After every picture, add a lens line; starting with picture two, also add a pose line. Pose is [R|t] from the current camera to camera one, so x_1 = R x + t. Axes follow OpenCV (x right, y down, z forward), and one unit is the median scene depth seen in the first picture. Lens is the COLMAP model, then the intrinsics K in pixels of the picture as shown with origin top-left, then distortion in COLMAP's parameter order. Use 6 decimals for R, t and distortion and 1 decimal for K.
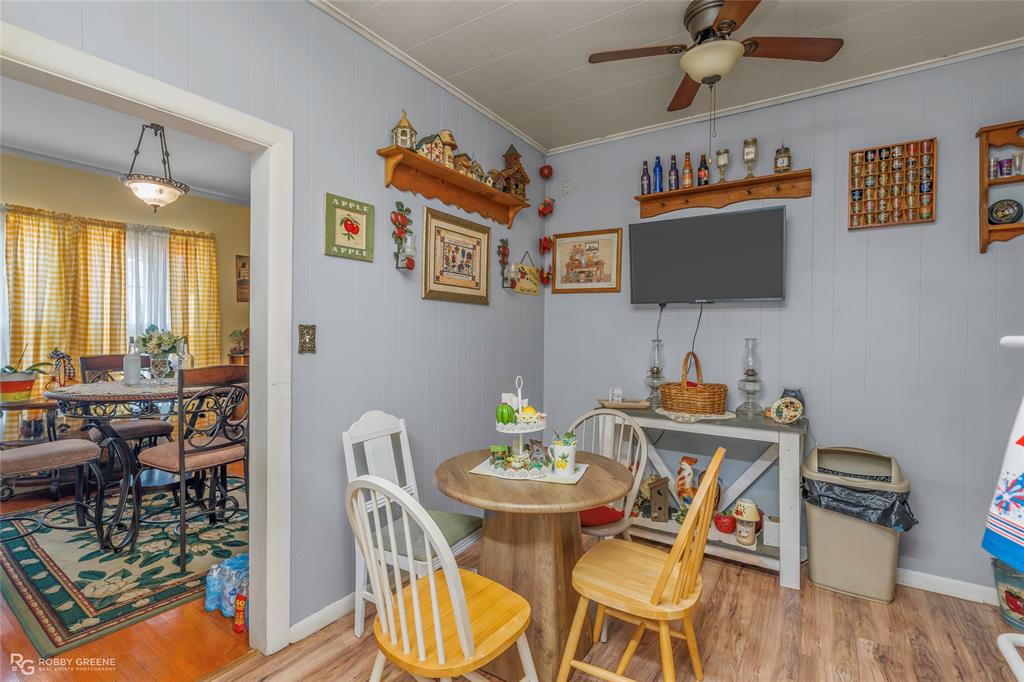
lens RADIAL K [[462.2, 0, 514.1], [0, 462.2, 342.6], [0, 0, 1]] dist [-0.007795, 0.001947]
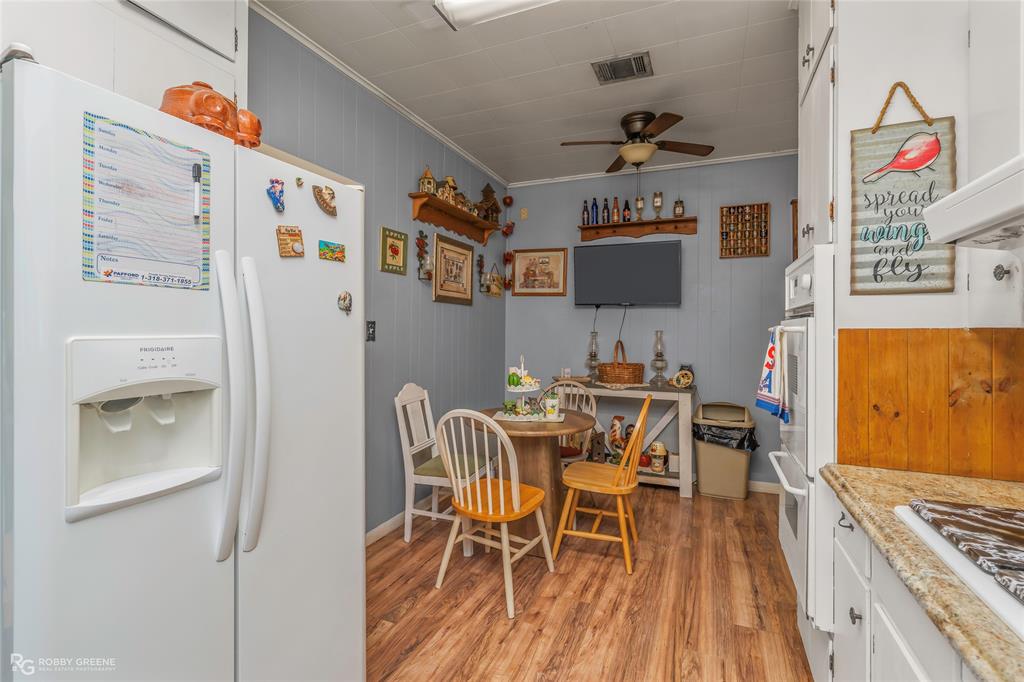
lens RADIAL K [[462.2, 0, 510.0], [0, 462.2, 332.1], [0, 0, 1]] dist [-0.007795, 0.001947]
pose [[0.983124, -0.001630, 0.182932, -0.234879], [0.003703, 0.999933, -0.010991, 0.010348], [-0.182901, 0.011483, 0.983064, -0.373005]]
